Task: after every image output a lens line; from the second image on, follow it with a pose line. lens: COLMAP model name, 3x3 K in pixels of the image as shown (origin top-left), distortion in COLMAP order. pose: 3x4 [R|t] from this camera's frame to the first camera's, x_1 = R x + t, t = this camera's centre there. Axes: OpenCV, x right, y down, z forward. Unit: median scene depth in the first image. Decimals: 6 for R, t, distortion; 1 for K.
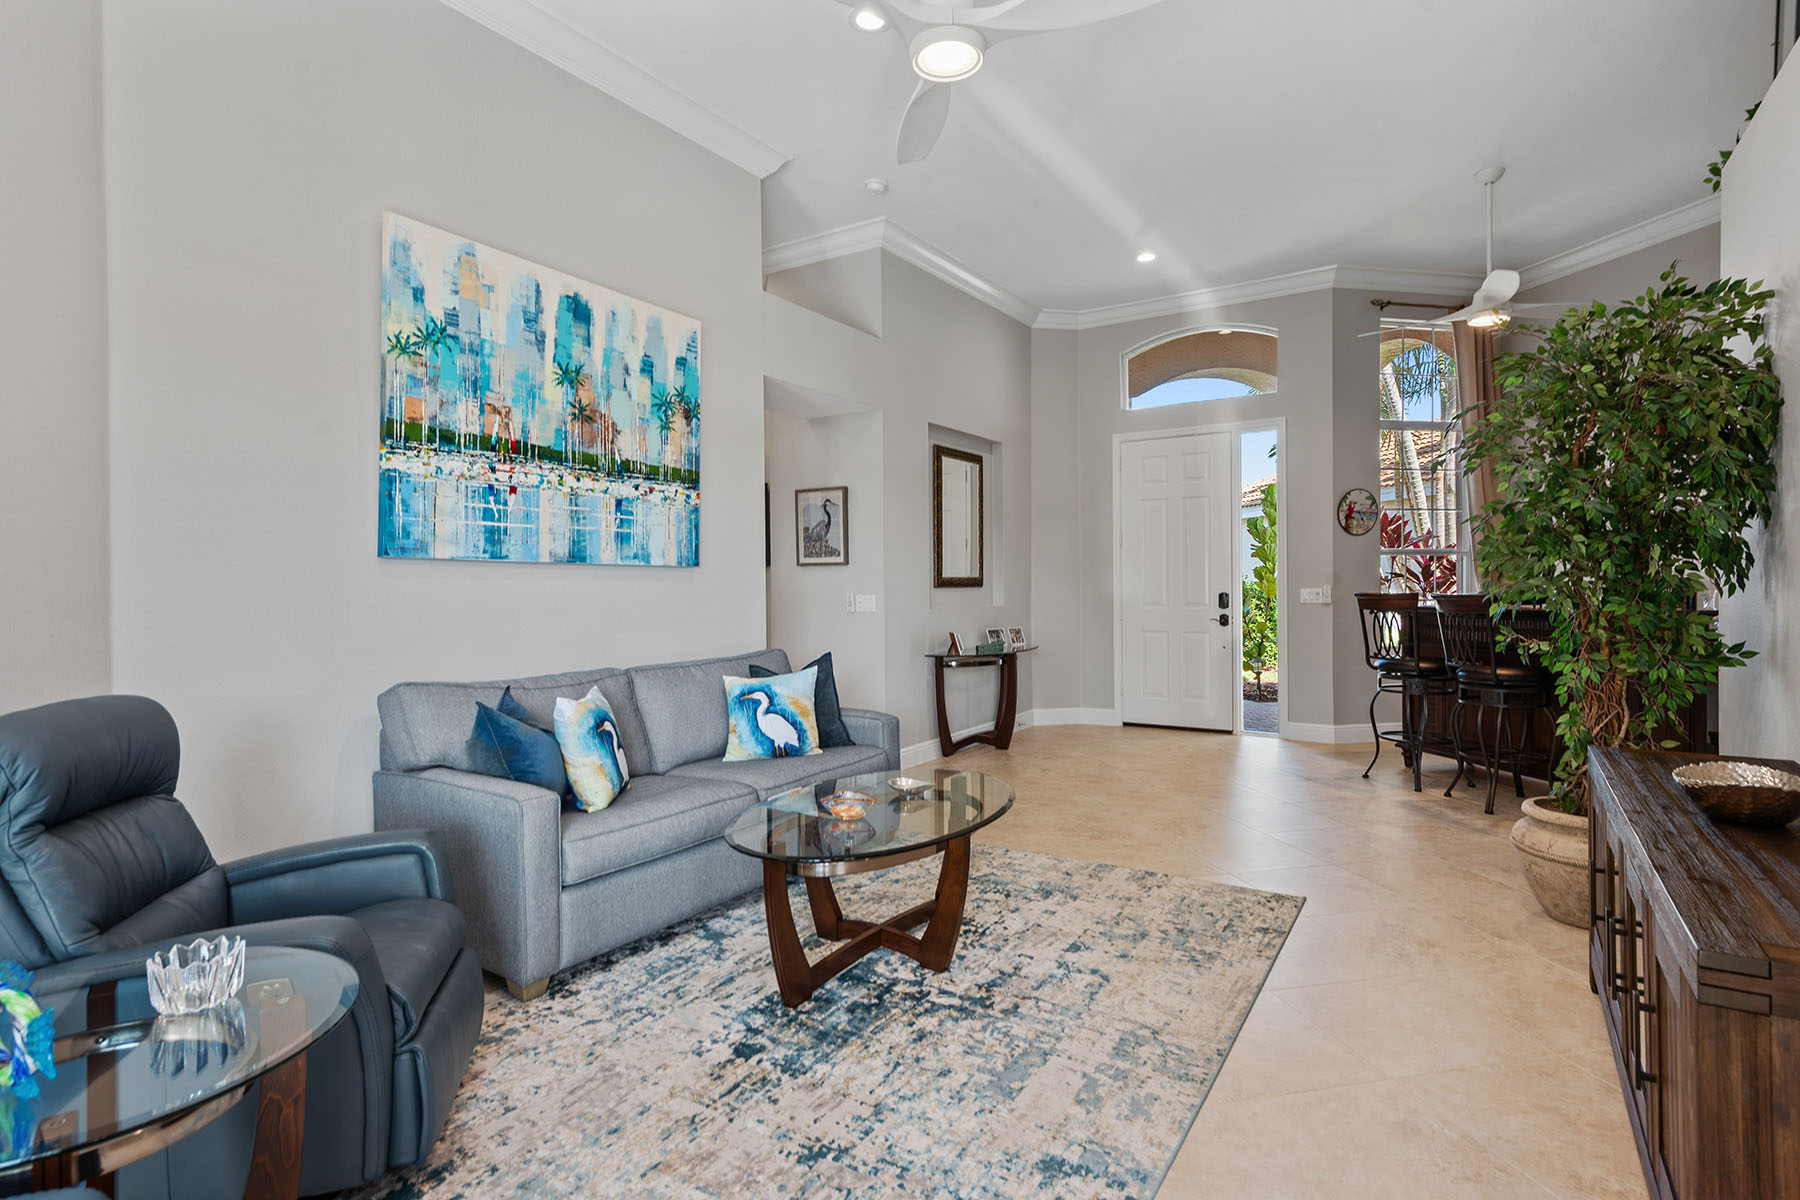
lens RADIAL K [[926.7, 0, 896.5], [0, 926.7, 599.9], [0, 0, 1]] dist [0.005399, 0.000415]
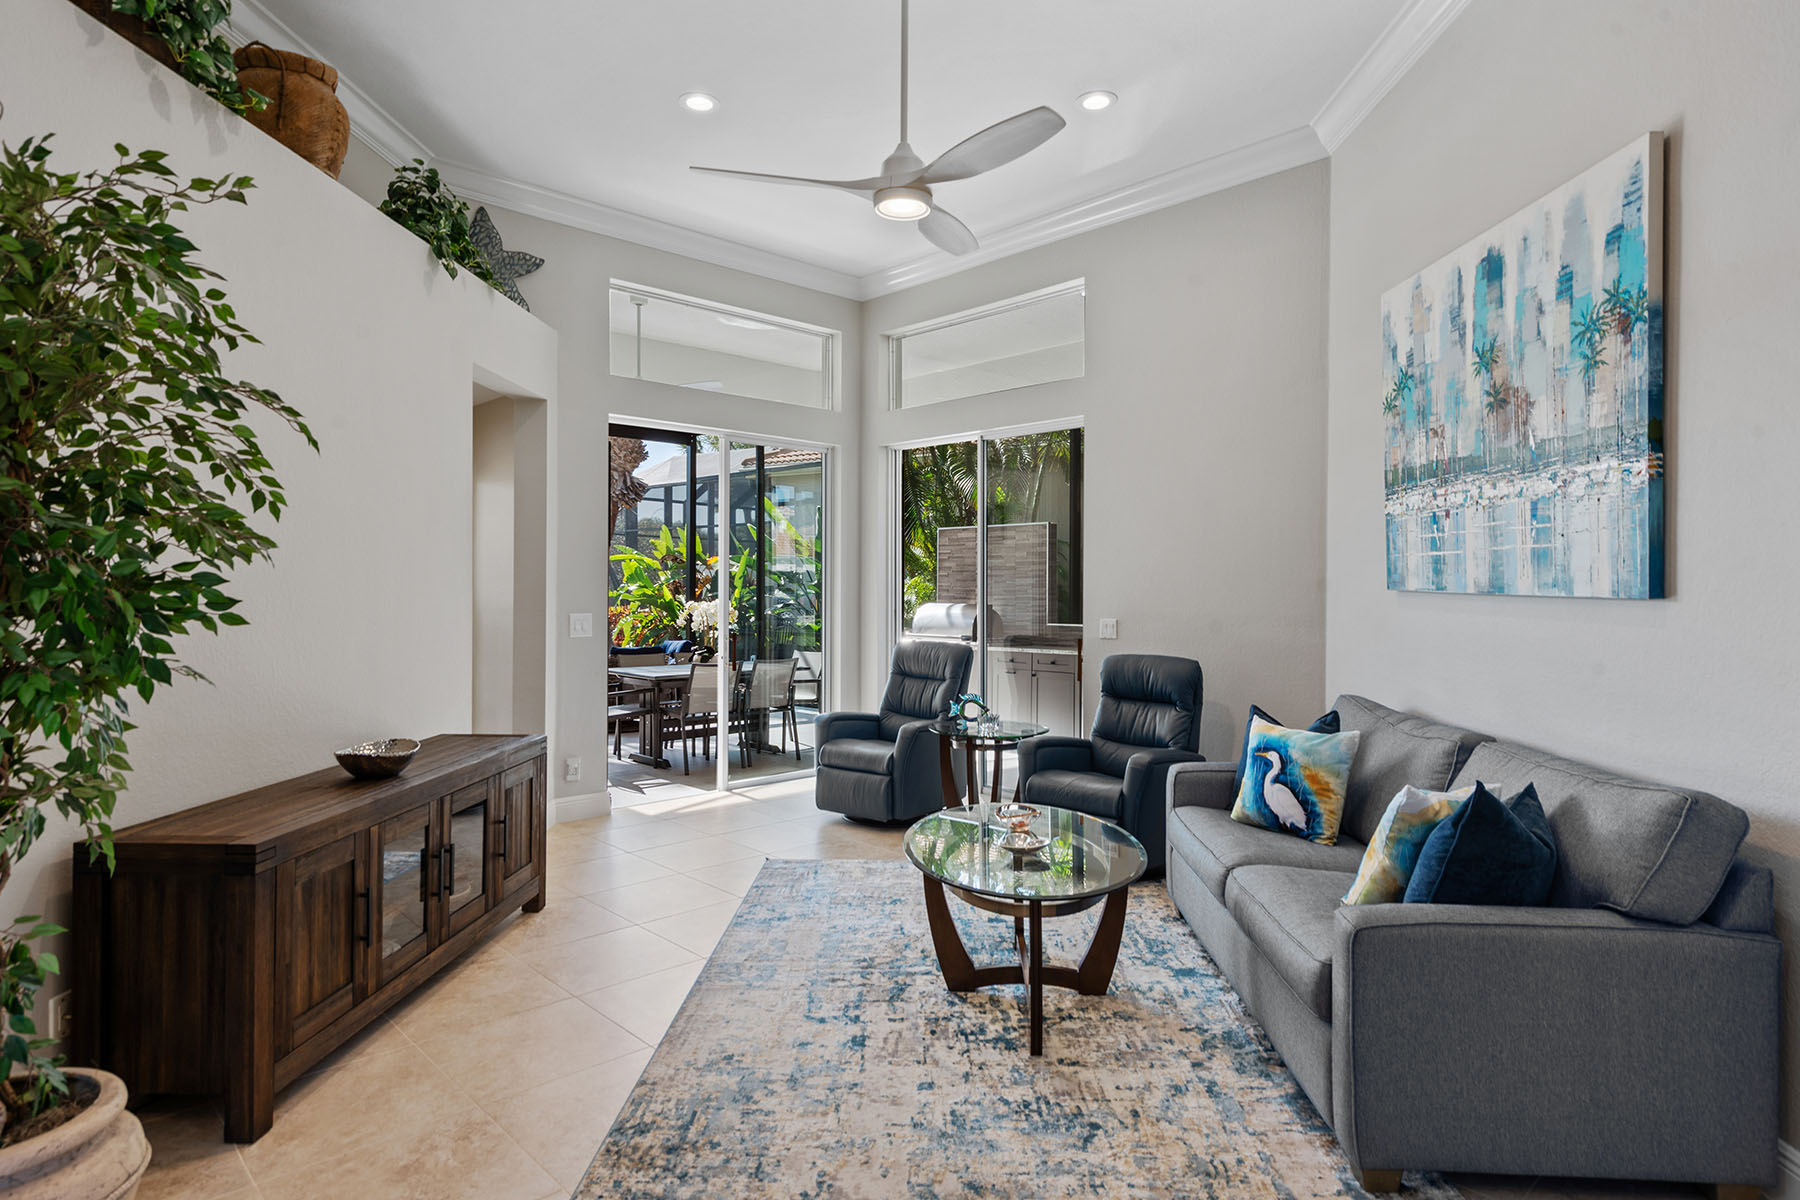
lens RADIAL K [[1007.8, 0, 899.1], [0, 1007.8, 592.6], [0, 0, 1]] dist [0.001608, -0.001213]
pose [[-0.861917, 0.015298, -0.506818, 0.513198], [0.002318, 0.999653, 0.026232, -0.064410], [0.507044, 0.021435, -0.861654, 1.474677]]
